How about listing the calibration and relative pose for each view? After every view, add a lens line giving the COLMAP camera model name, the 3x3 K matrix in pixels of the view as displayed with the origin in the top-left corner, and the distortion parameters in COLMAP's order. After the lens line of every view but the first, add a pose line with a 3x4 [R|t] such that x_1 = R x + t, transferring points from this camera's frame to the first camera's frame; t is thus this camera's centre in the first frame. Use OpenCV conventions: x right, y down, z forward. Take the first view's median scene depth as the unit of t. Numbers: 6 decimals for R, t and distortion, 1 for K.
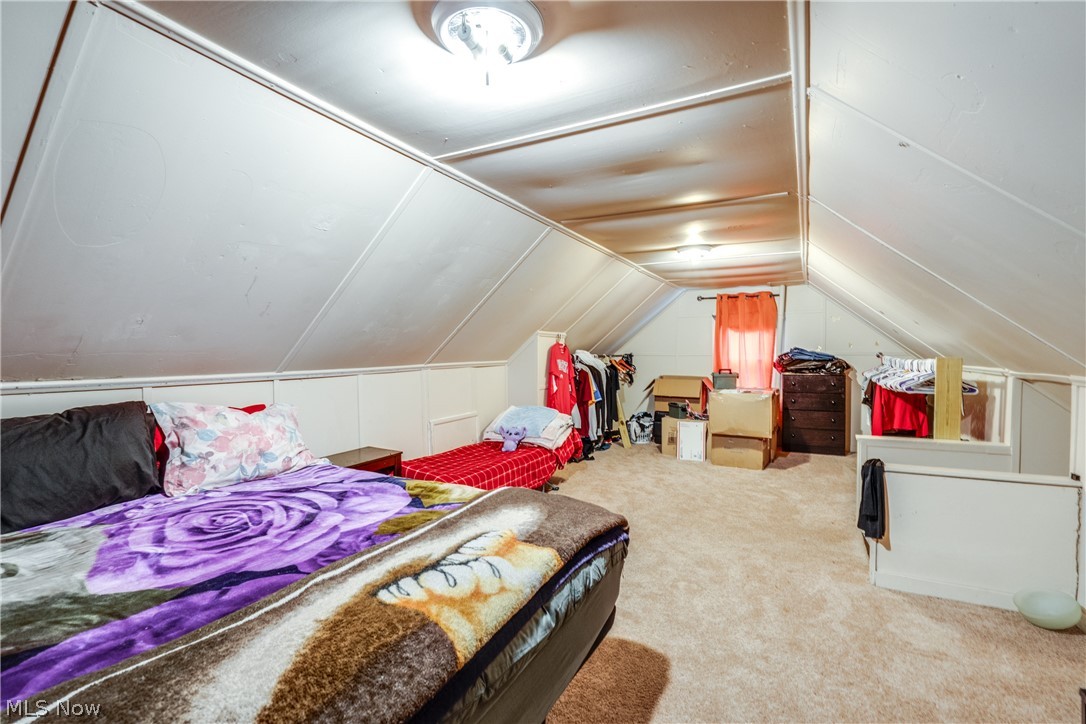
lens RADIAL K [[490.7, 0, 547.0], [0, 490.7, 361.6], [0, 0, 1]] dist [-0.003992, 0.002015]
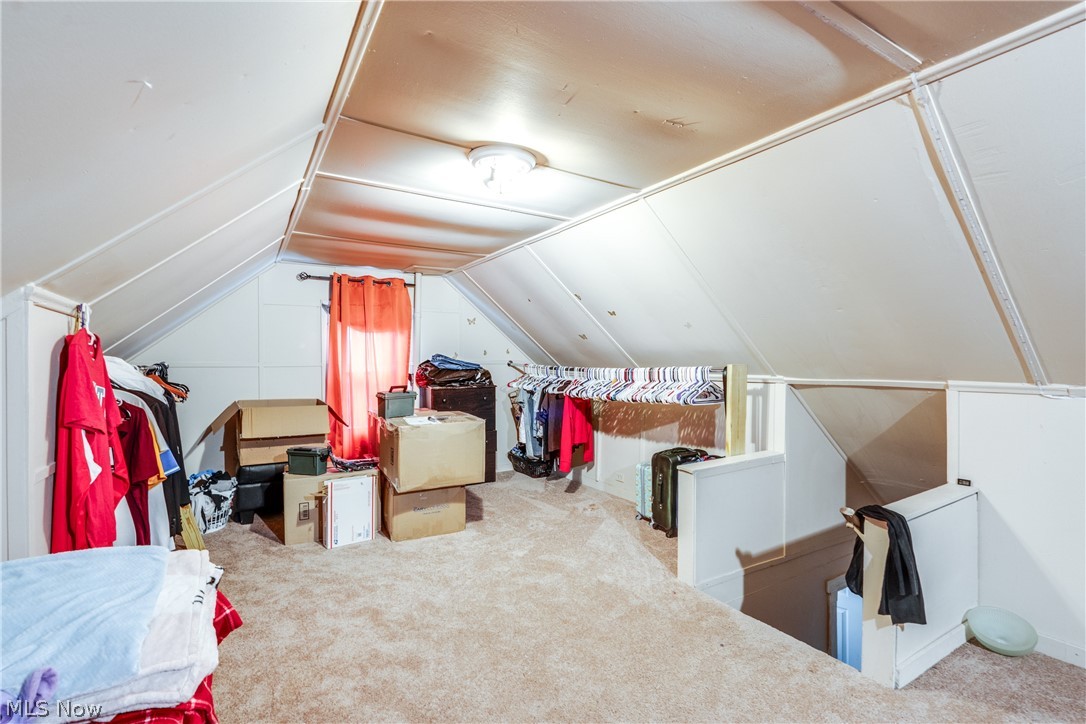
lens RADIAL K [[490.7, 0, 536.2], [0, 490.7, 359.9], [0, 0, 1]] dist [-0.003992, 0.002015]
pose [[0.518149, 0.002190, 0.855287, -0.090477], [0.017908, 0.999750, -0.013409, -0.006722], [-0.855103, 0.022265, 0.517980, 0.481998]]
